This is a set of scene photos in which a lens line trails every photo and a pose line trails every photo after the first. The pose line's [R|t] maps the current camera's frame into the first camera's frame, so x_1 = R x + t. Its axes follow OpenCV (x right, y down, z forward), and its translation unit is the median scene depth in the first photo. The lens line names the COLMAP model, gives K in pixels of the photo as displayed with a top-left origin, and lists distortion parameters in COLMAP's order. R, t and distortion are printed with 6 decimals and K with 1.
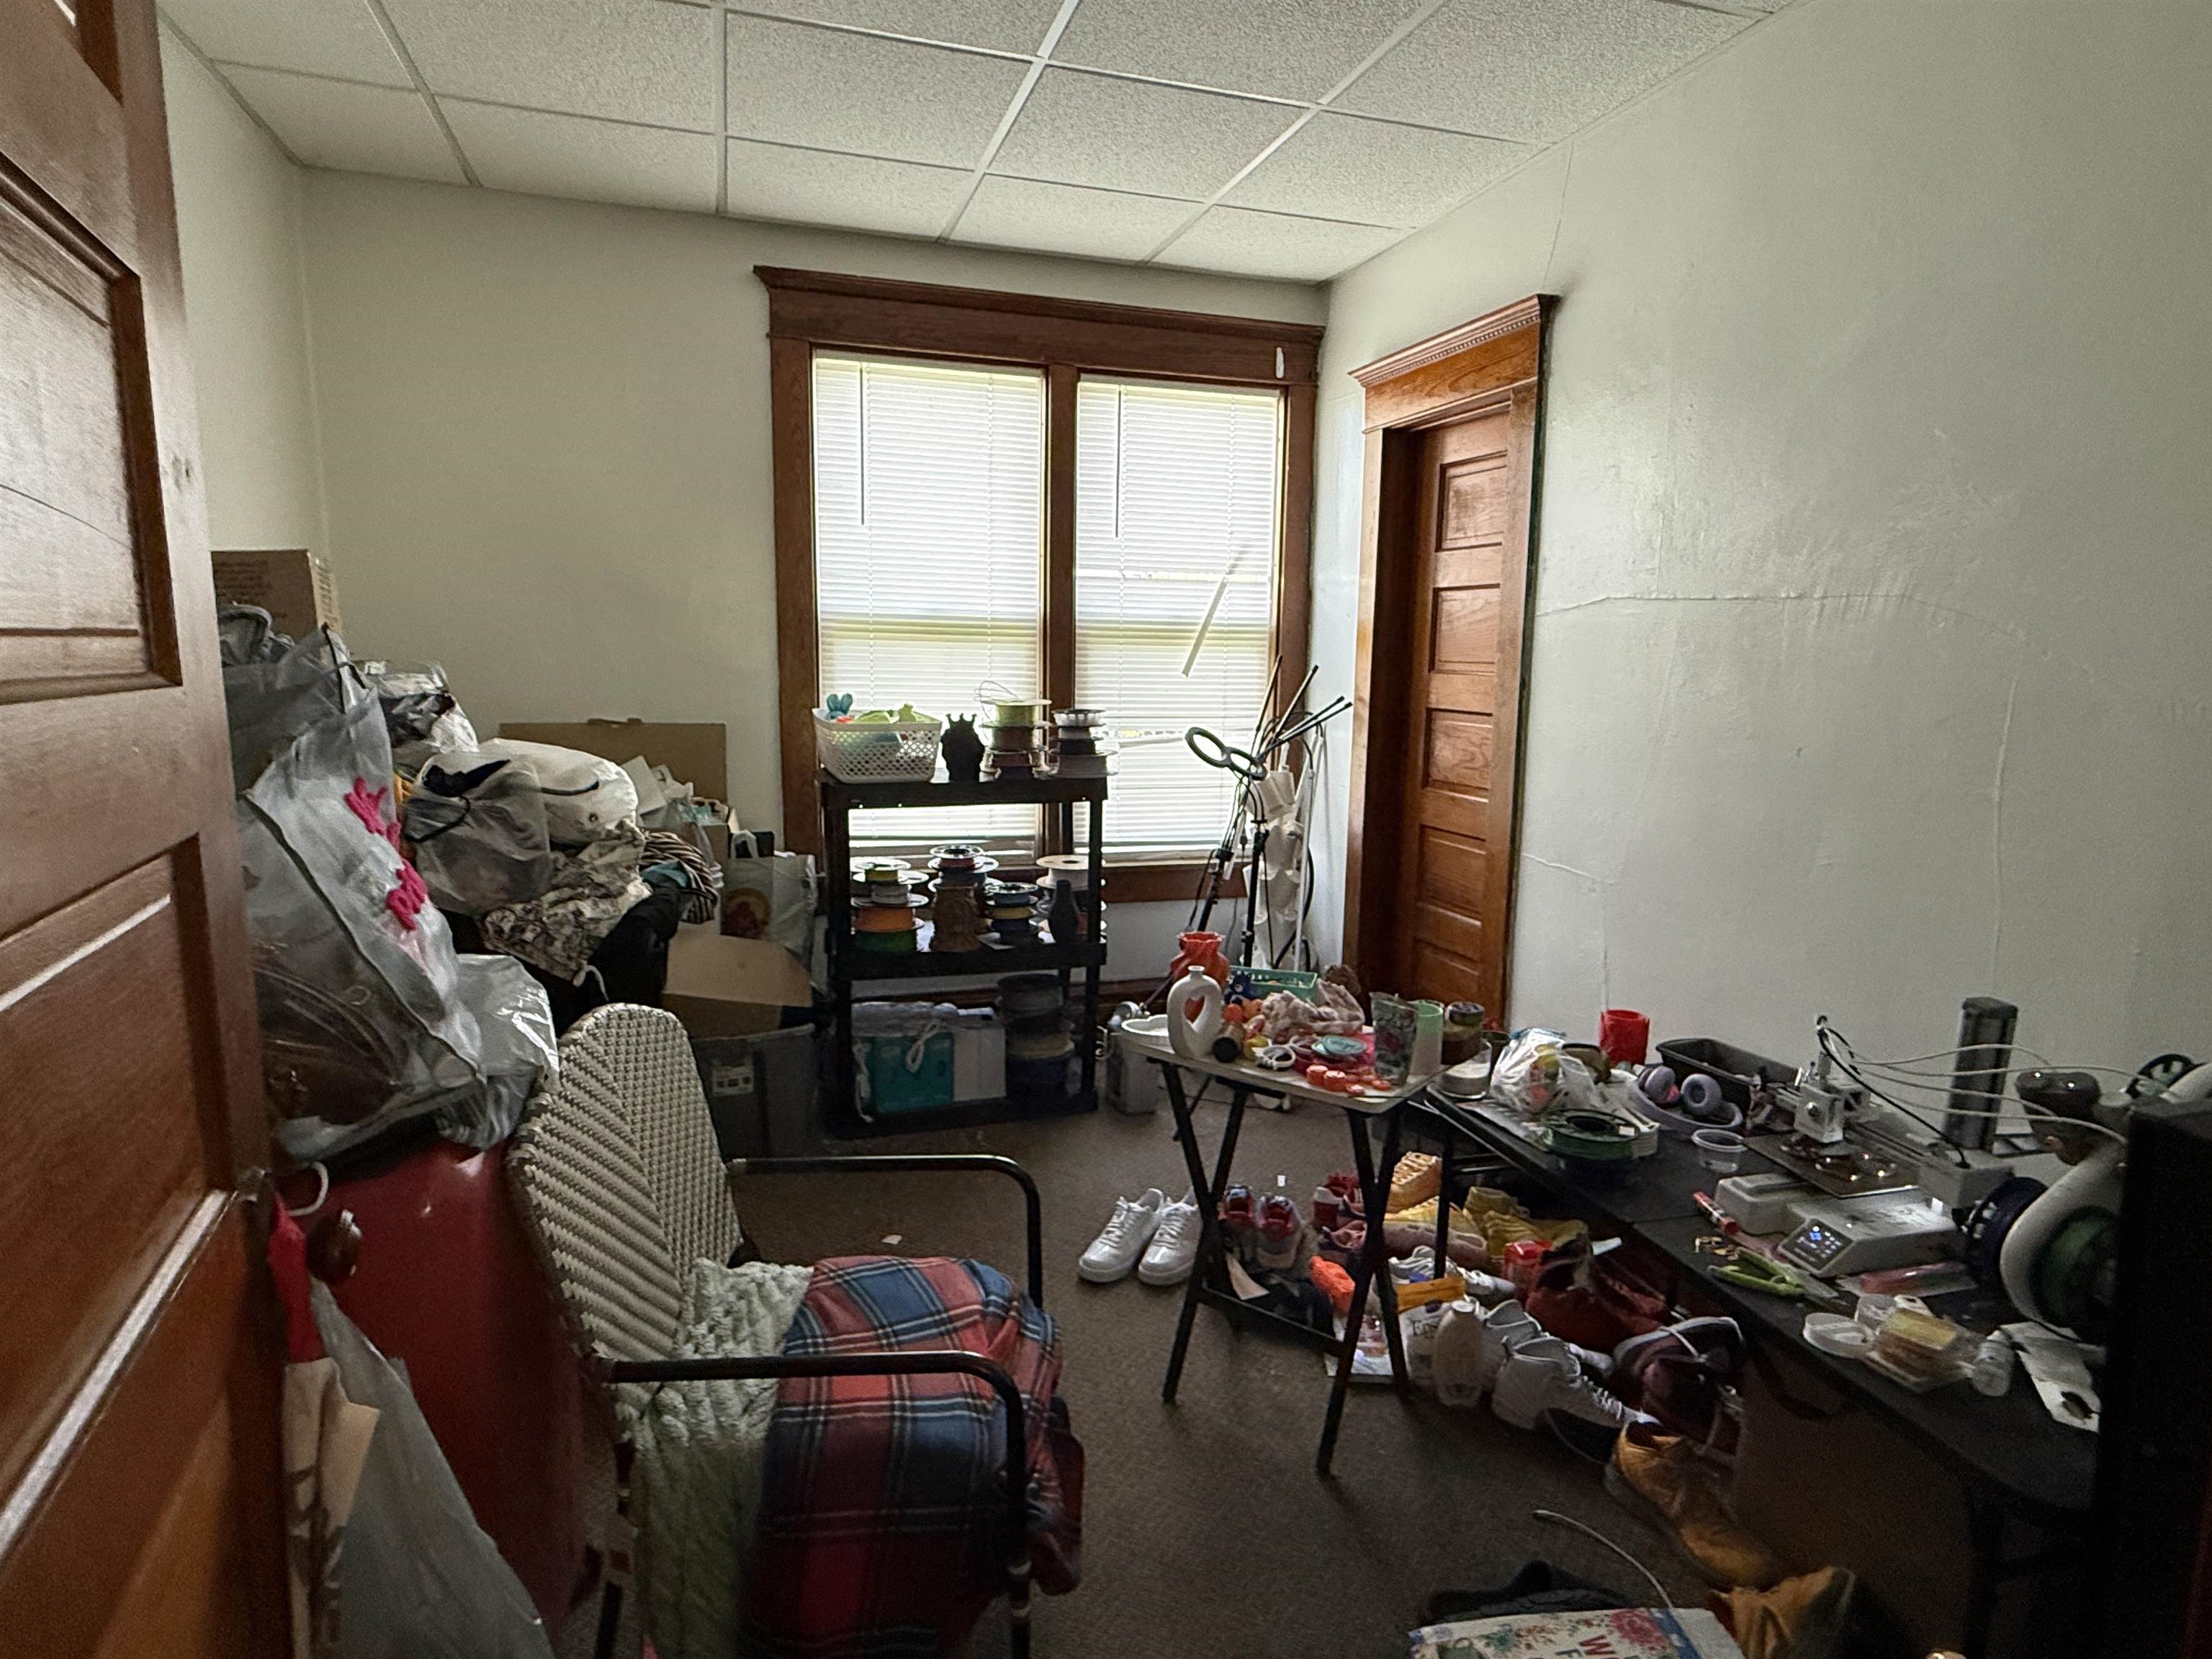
lens RADIAL K [[1213.9, 0, 1095.7], [0, 1213.9, 834.5], [0, 0, 1]] dist [-0.000330, -0.000320]
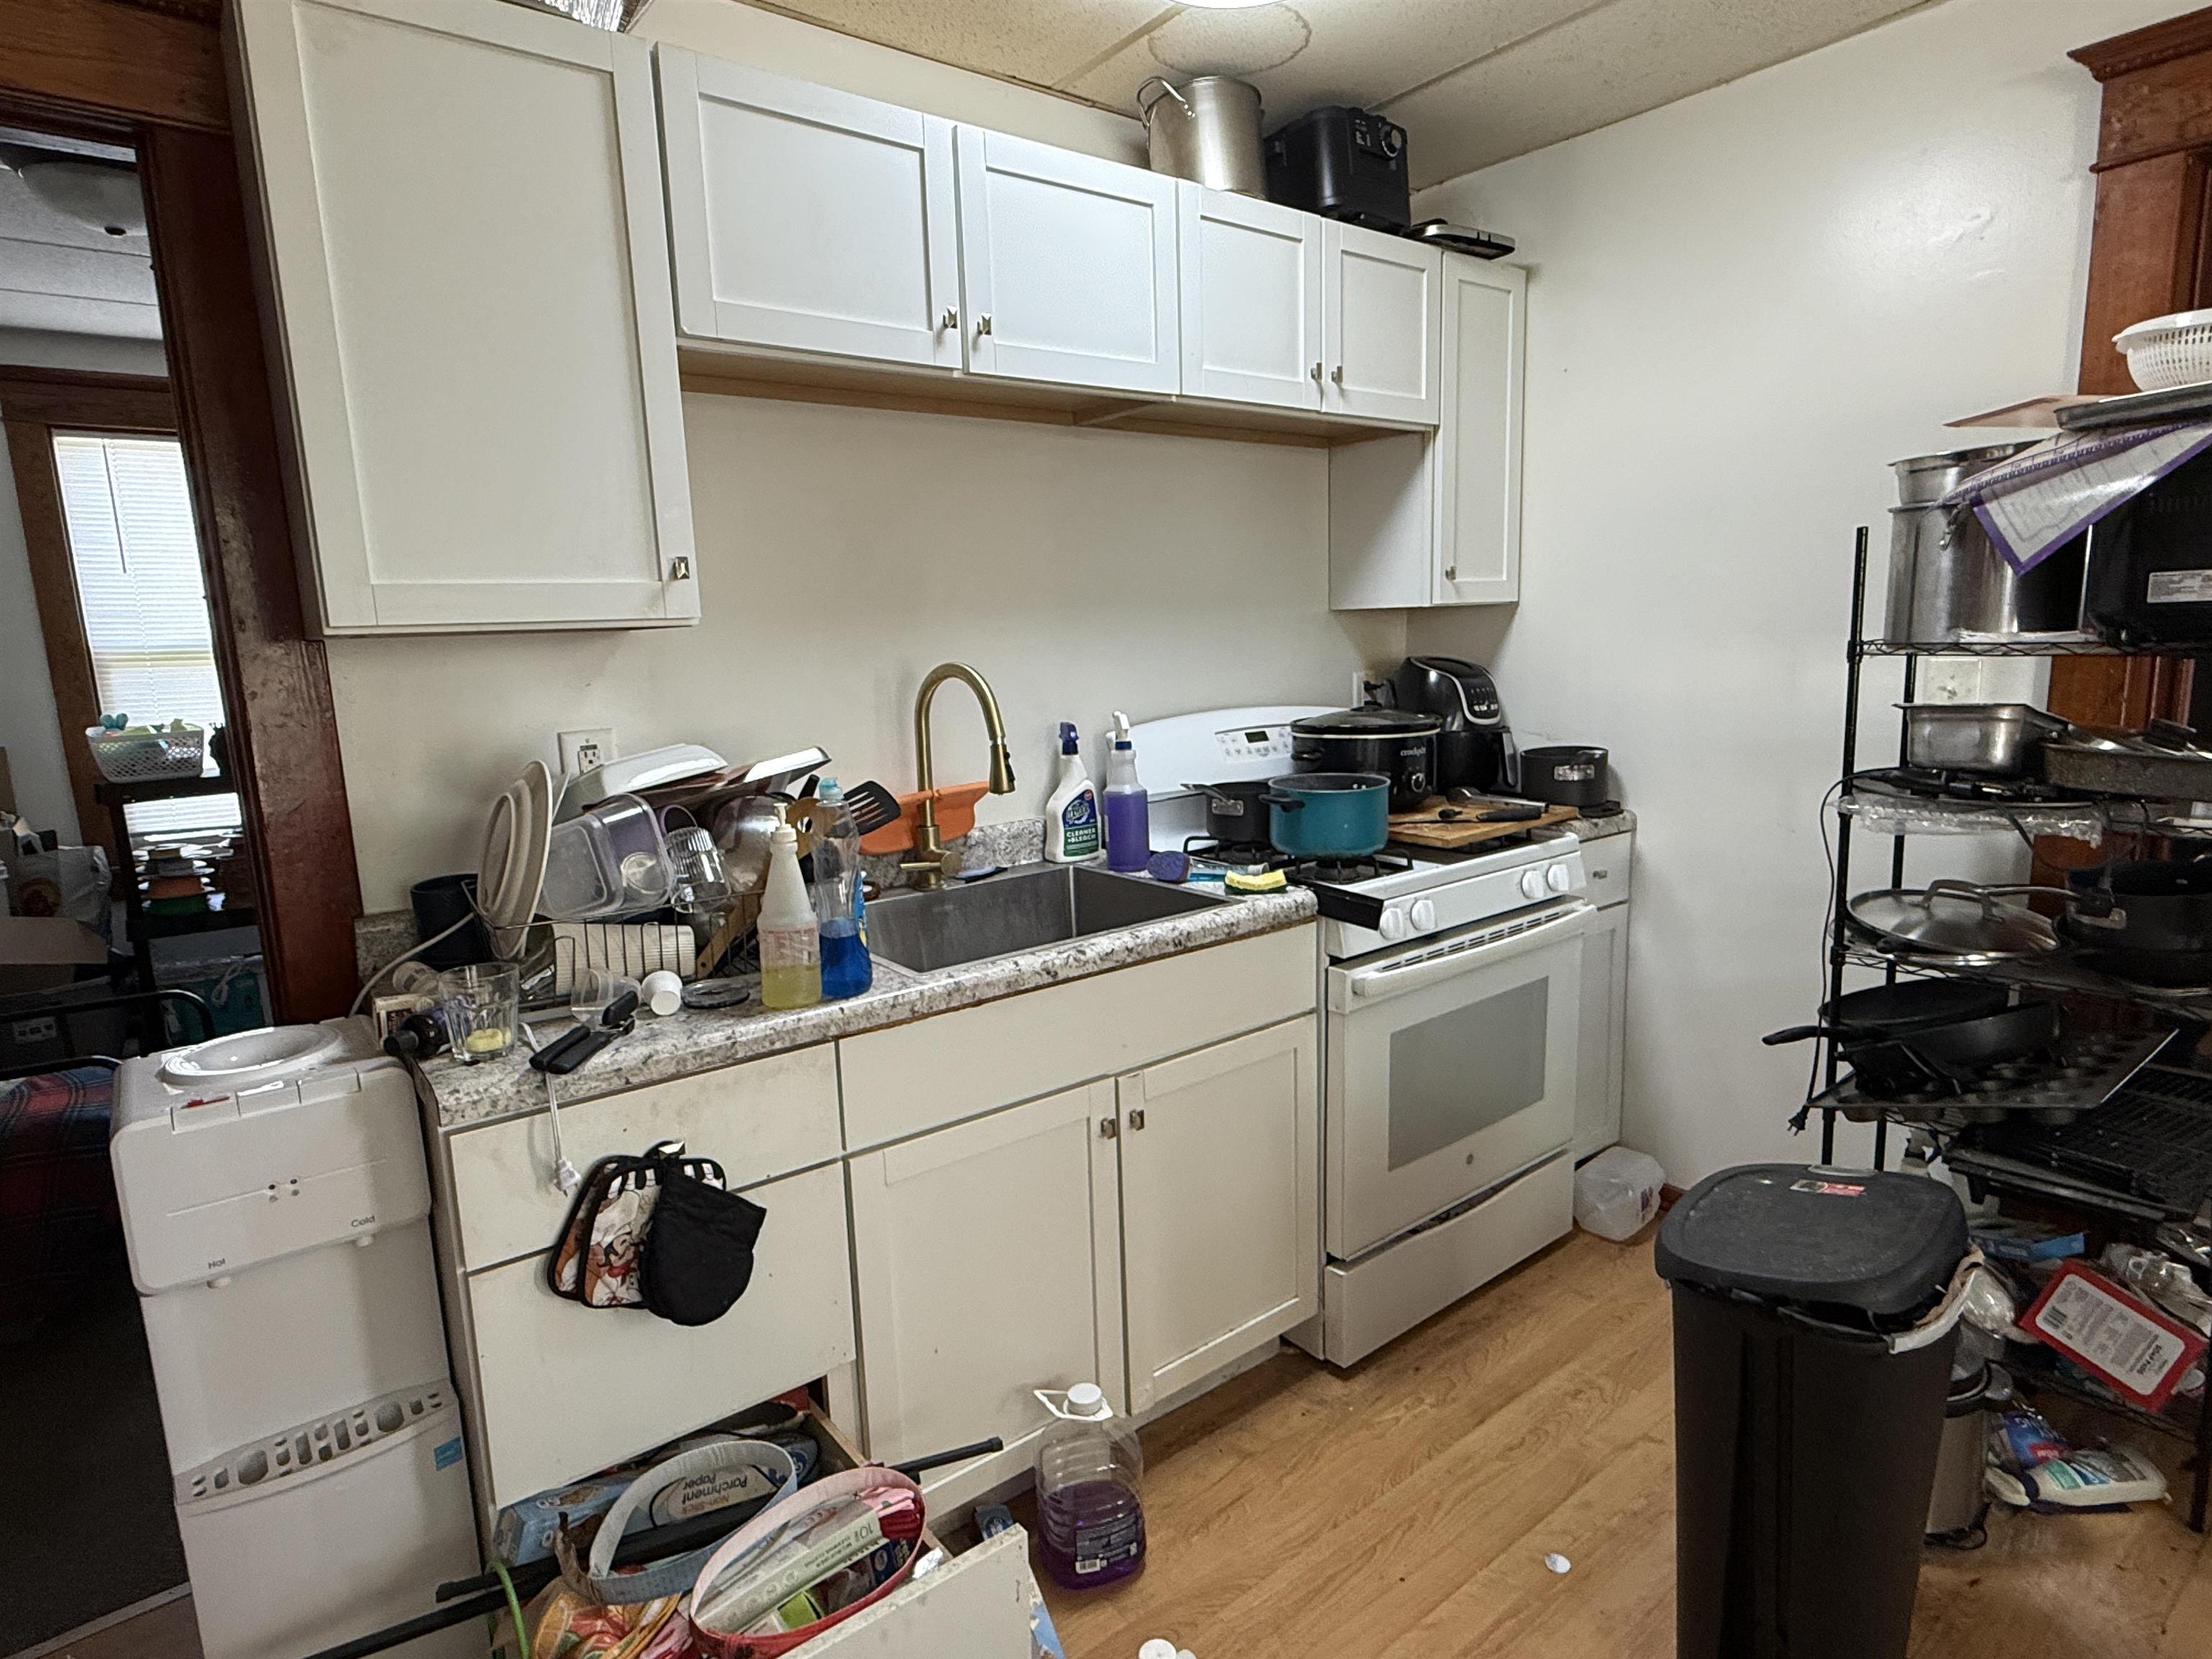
lens RADIAL K [[1213.9, 0, 1095.7], [0, 1213.9, 834.5], [0, 0, 1]] dist [-0.000330, -0.000320]
pose [[0.930576, -0.112284, 0.348454, 0.285638], [0.109157, 0.993611, 0.028663, 0.082267], [-0.349446, 0.011363, 0.936887, -0.518501]]
